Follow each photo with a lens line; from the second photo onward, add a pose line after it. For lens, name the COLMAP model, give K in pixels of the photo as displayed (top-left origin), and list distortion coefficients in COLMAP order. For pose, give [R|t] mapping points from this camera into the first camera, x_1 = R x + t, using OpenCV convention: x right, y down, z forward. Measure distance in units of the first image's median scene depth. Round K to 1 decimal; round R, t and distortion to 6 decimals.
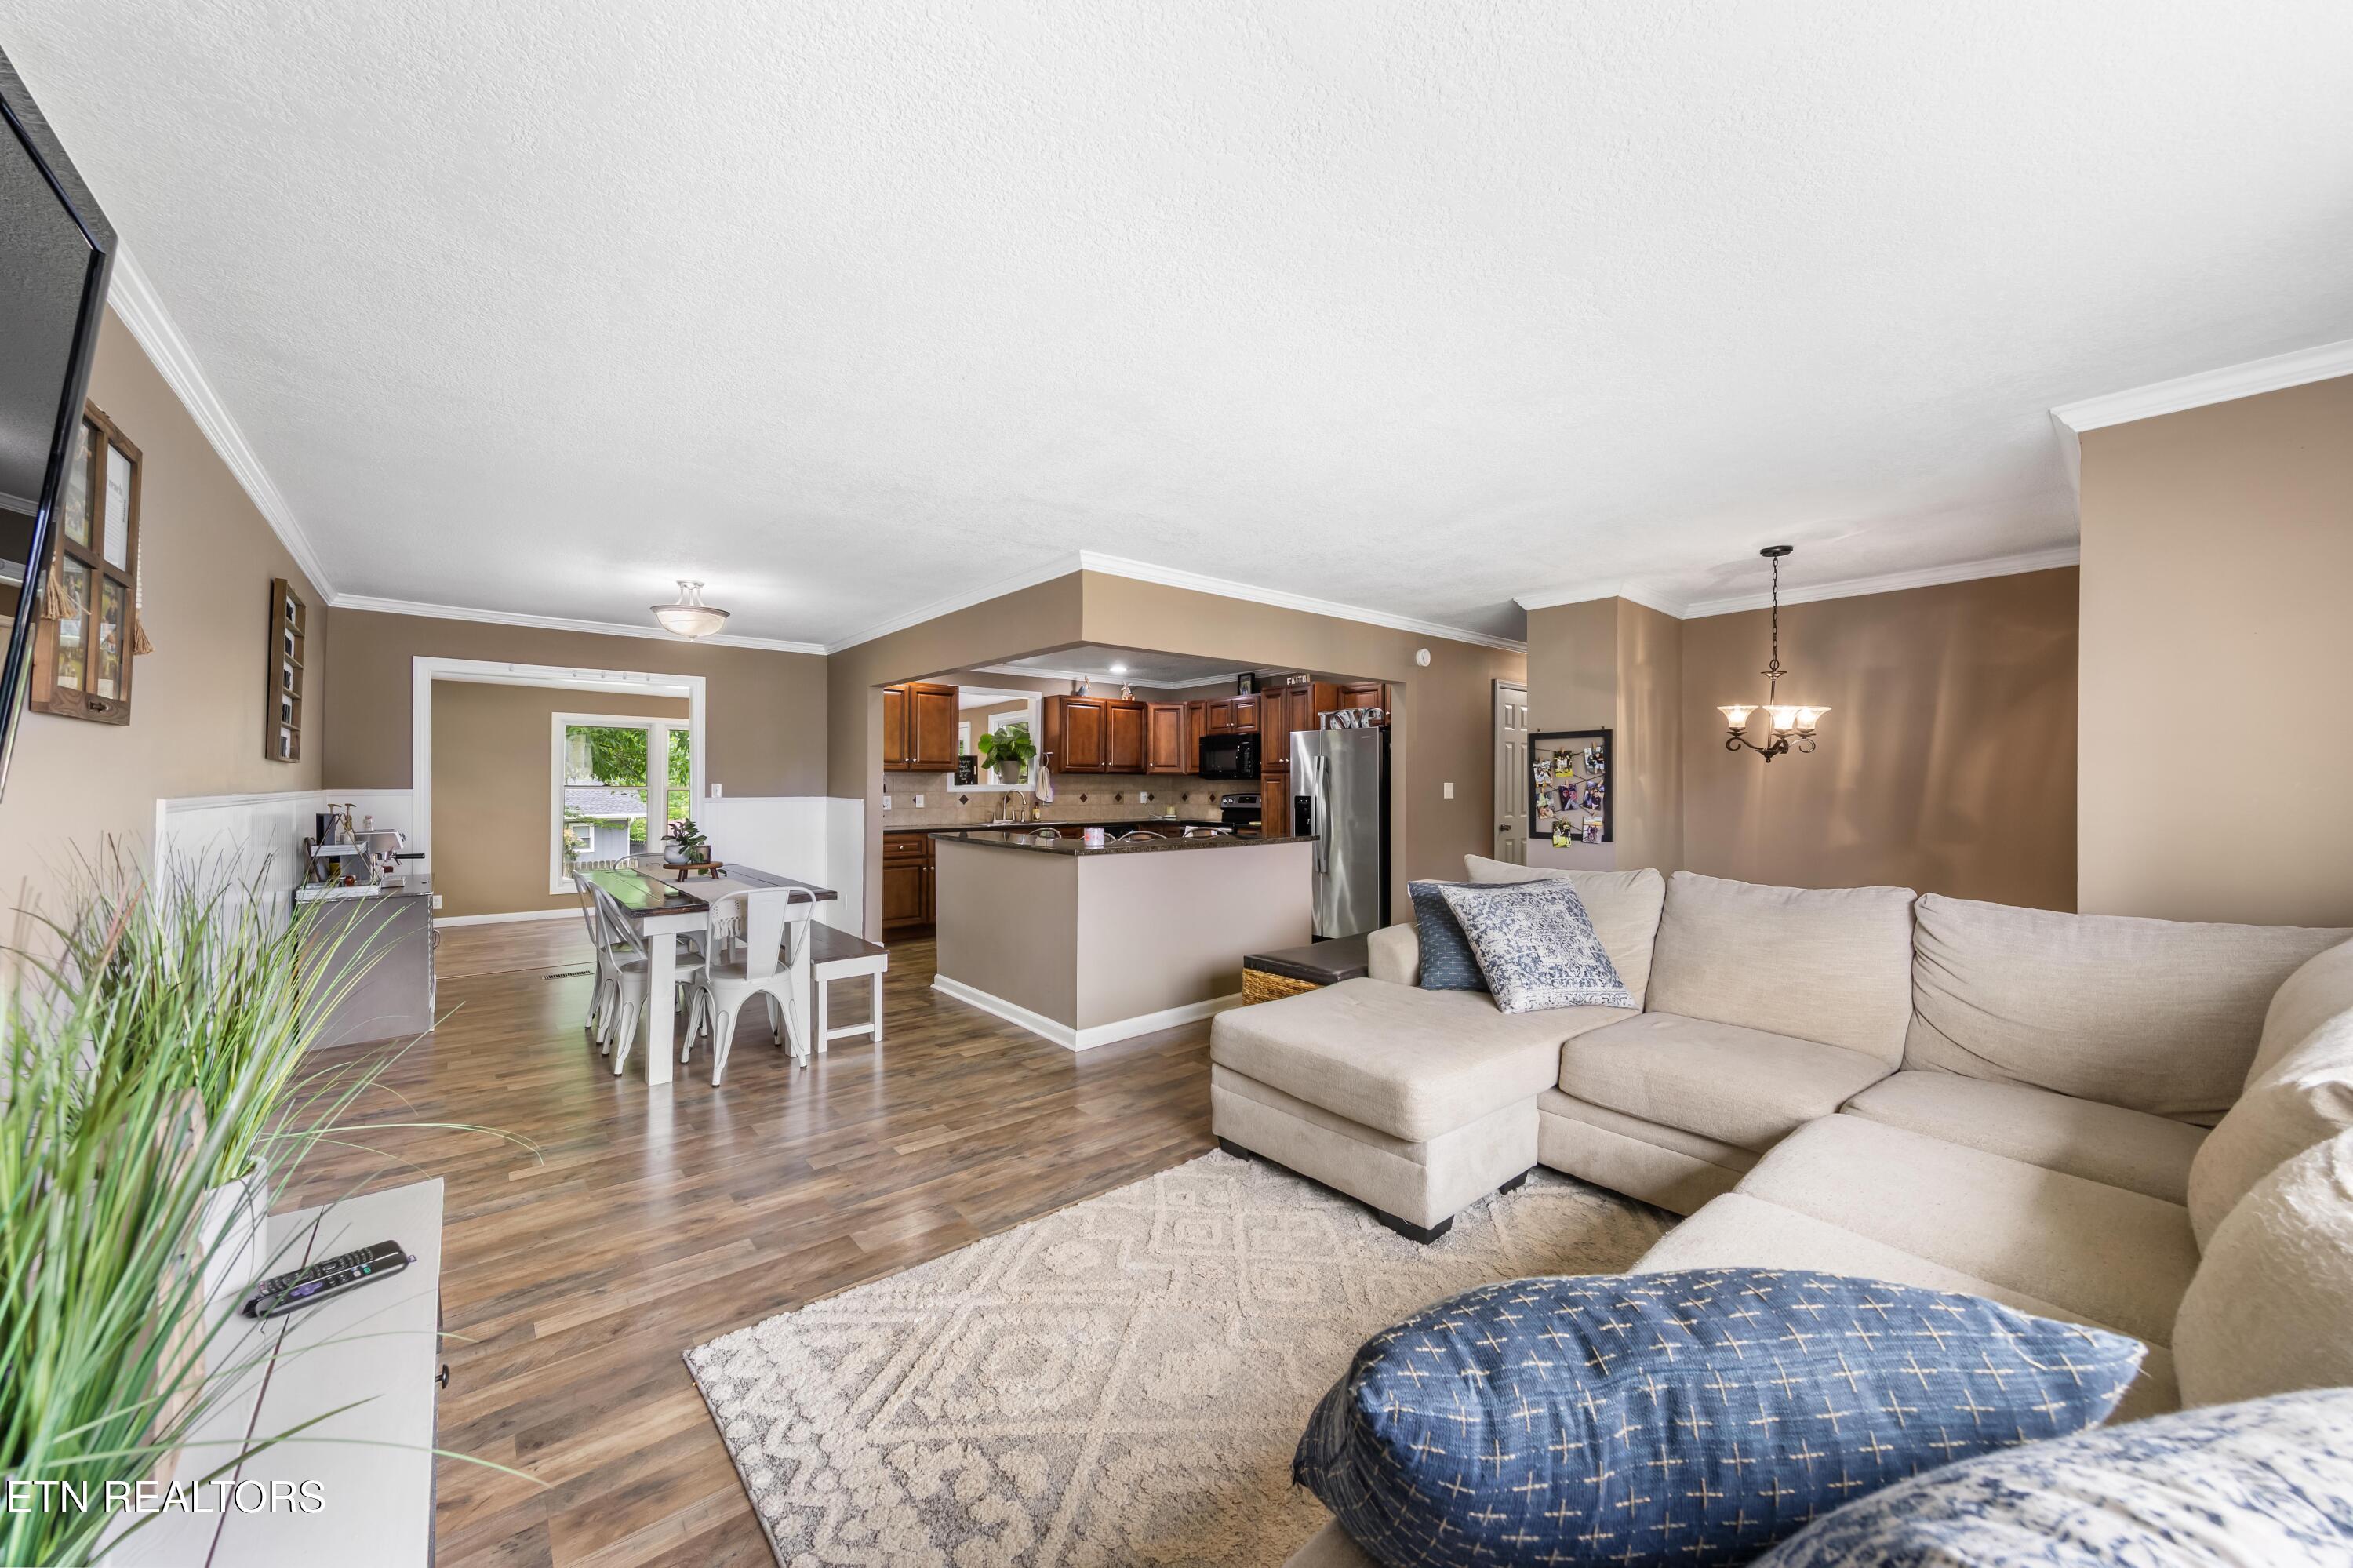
lens RADIAL K [[793.1, 0, 1163.9], [0, 793.1, 785.8], [0, 0, 1]] dist [0.005736, 0.000096]
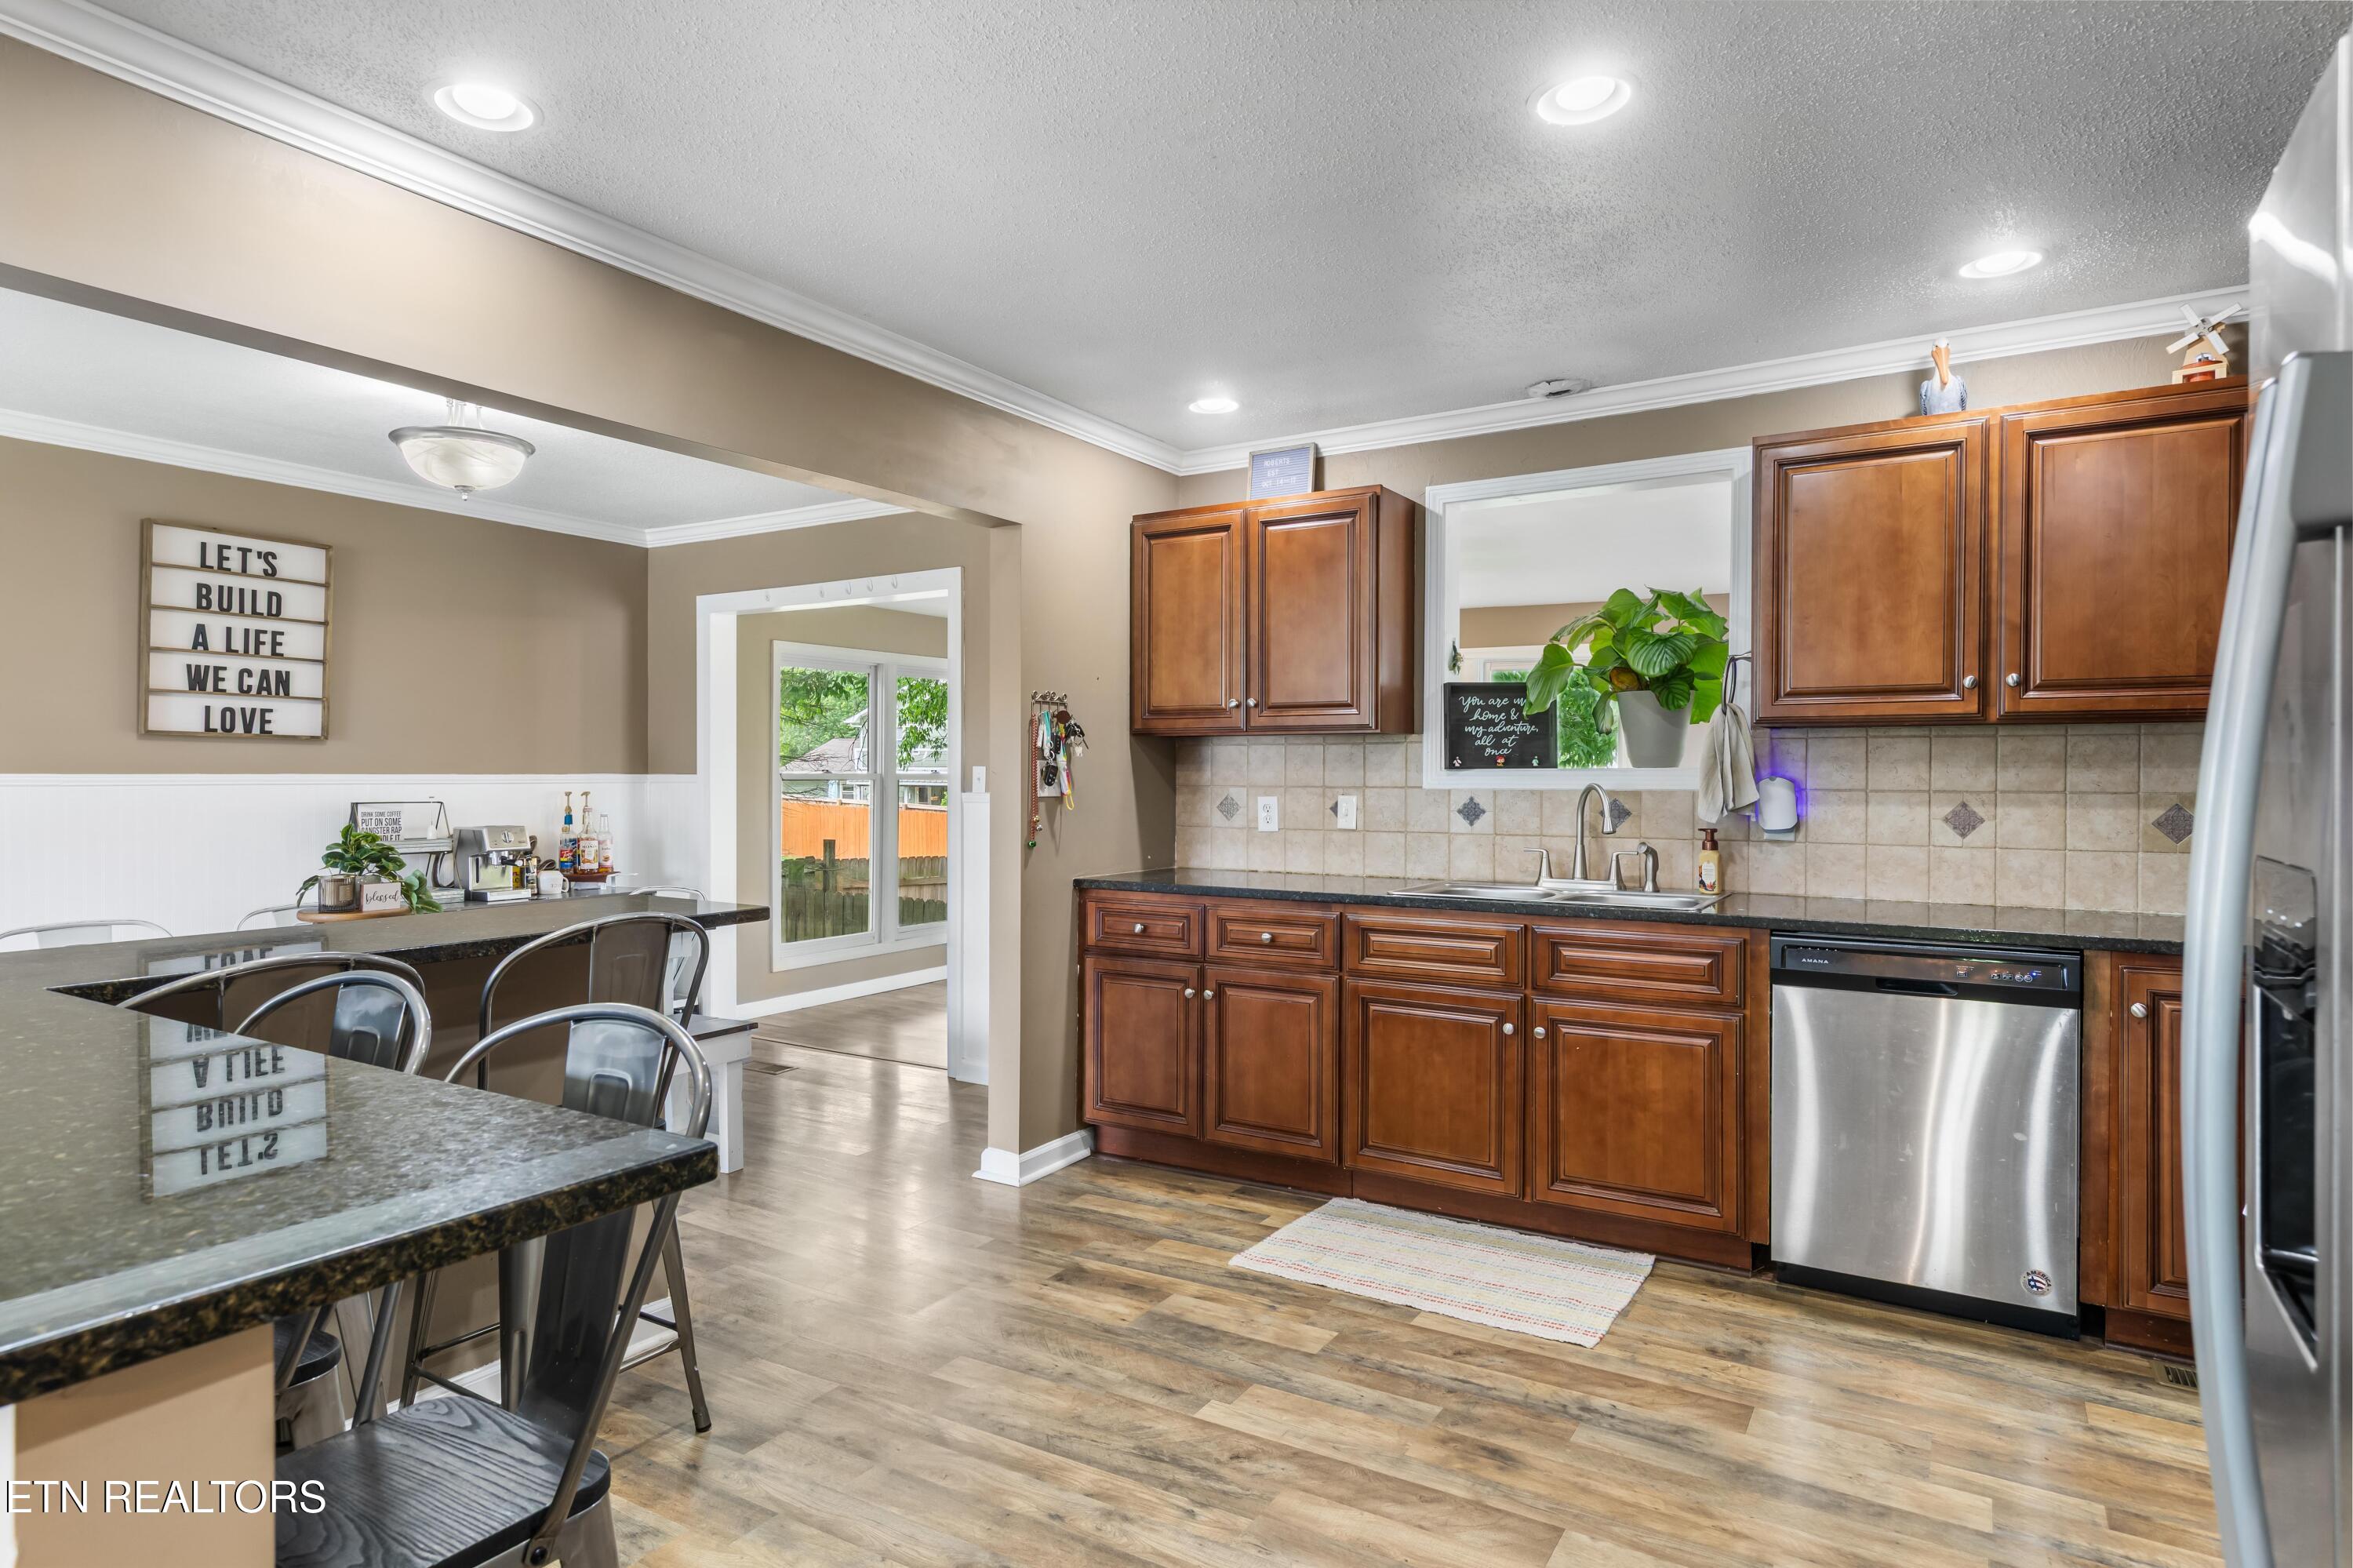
lens RADIAL K [[1279.8, 0, 1229.4], [0, 1279.8, 783.6], [0, 0, 1]] dist [0.046684, -0.014845]
pose [[0.349224, 0.008599, -0.937000, 0.222651], [-0.004885, 0.999961, 0.007356, 0.001869], [0.937026, 0.002008, 0.349253, 0.673429]]
